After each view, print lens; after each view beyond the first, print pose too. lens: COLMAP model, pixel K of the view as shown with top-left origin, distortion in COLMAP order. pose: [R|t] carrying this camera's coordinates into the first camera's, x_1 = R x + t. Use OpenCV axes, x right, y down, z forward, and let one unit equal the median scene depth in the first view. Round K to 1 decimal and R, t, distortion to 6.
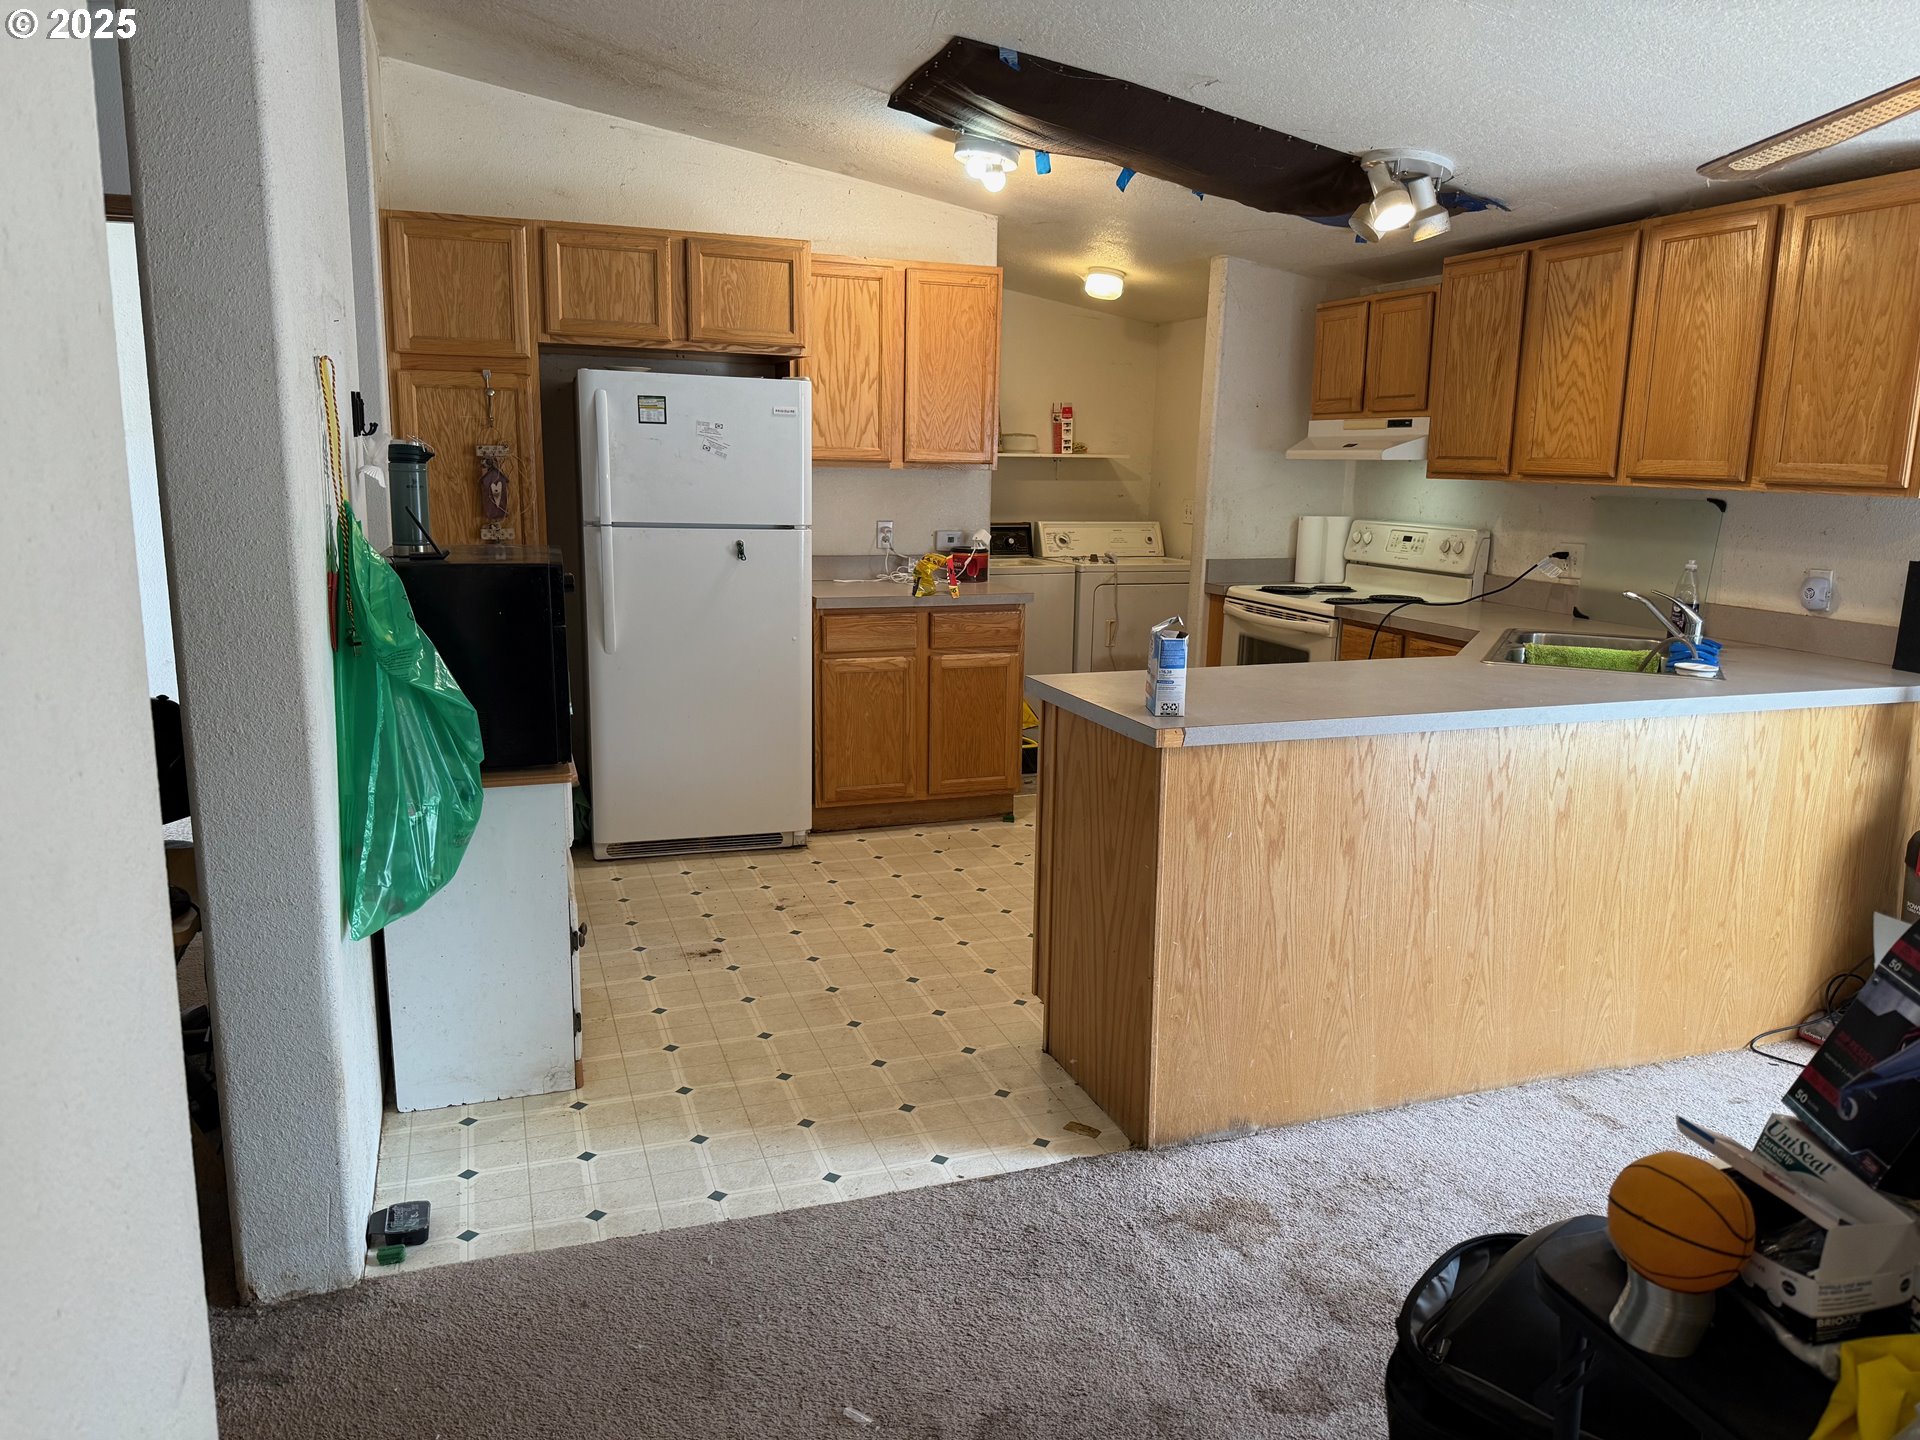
lens RADIAL K [[1336.0, 0, 960.0], [0, 1336.0, 720.0], [0, 0, 1]] dist [0.070294, -0.098021]
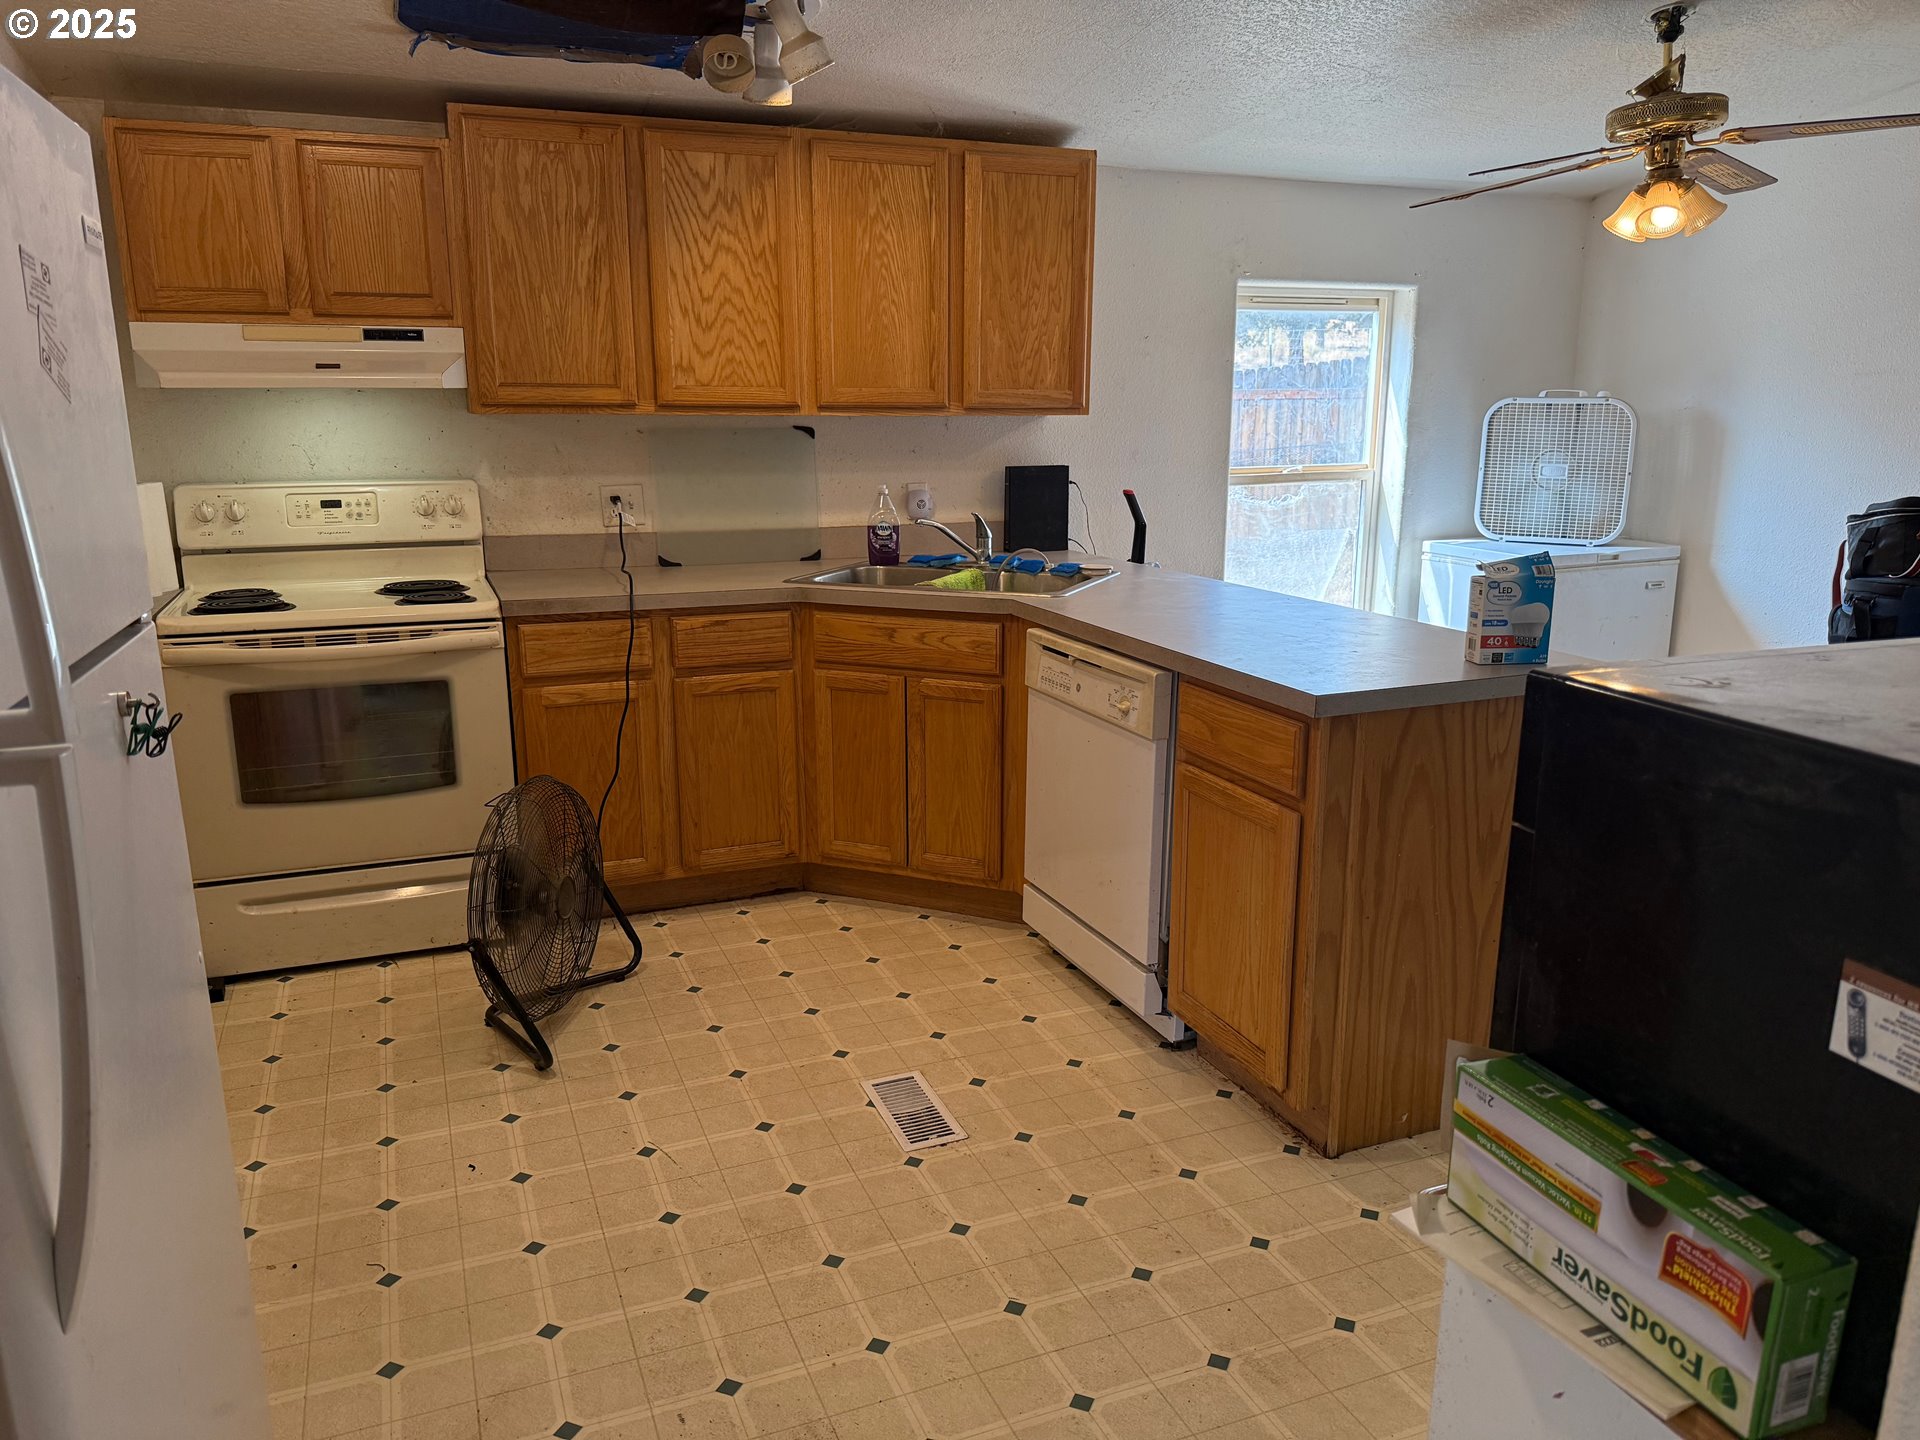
lens RADIAL K [[1362.9, 0, 965.9], [0, 1362.9, 728.6], [0, 0, 1]] dist [0.115470, -0.195286]
pose [[-0.045502, -0.247814, 0.967738, -0.407723], [0.193548, 0.948198, 0.251911, -0.147305], [-0.980035, 0.198766, 0.004819, 0.735169]]
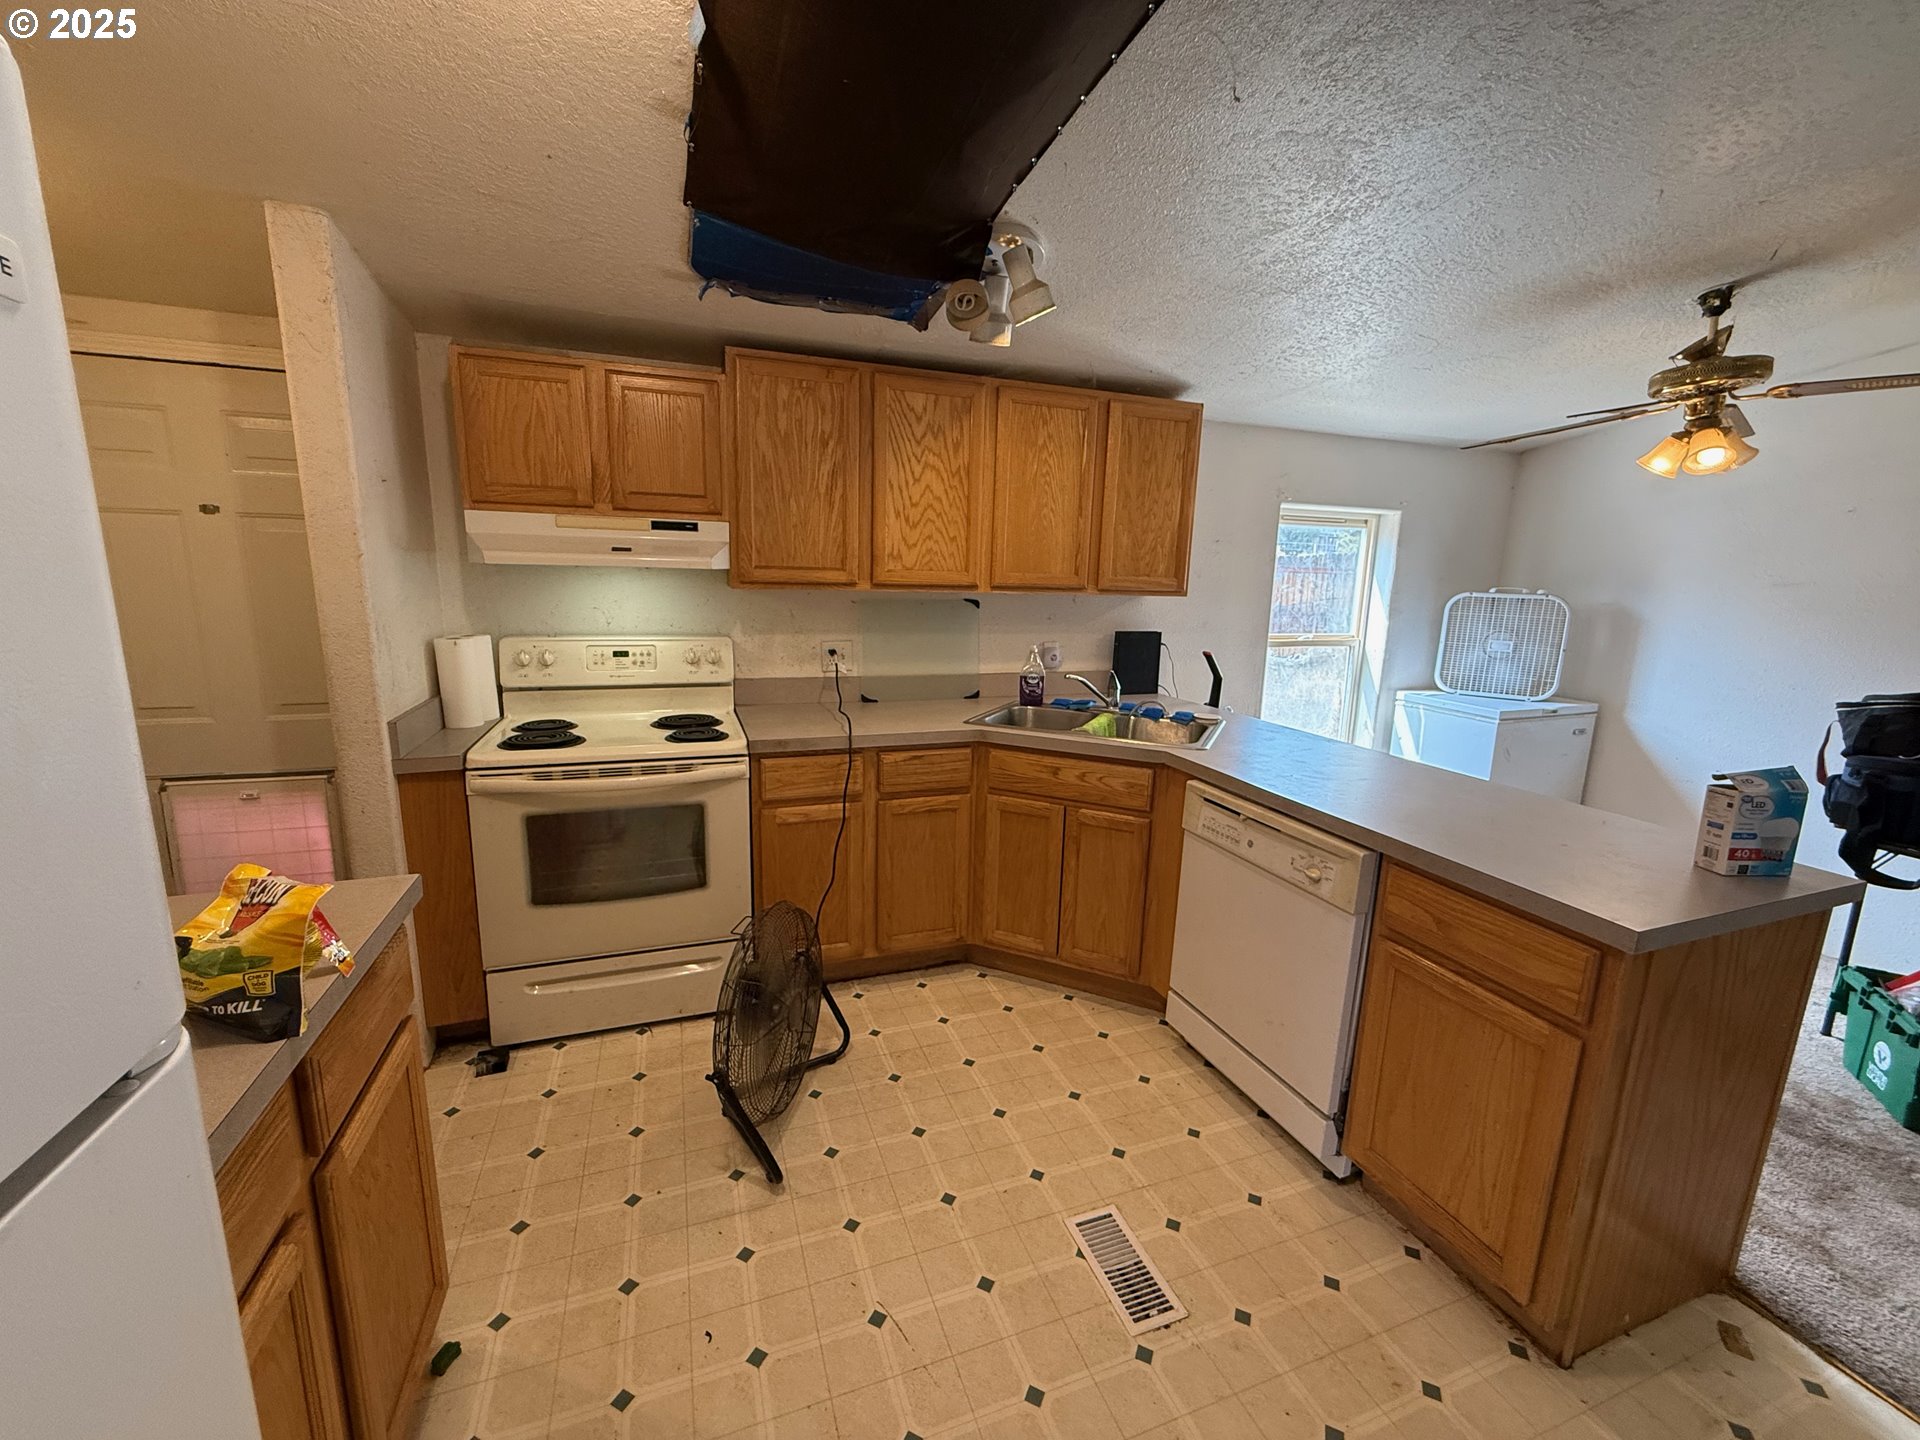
lens RADIAL K [[780.6, 0, 962.2], [0, 780.6, 717.0], [0, 0, 1]] dist [0.001689, -0.000145]
pose [[-0.011749, -0.201280, 0.979463, -0.189803], [0.167502, 0.965294, 0.200378, -0.166747], [-0.985802, 0.166416, 0.022373, 0.808708]]
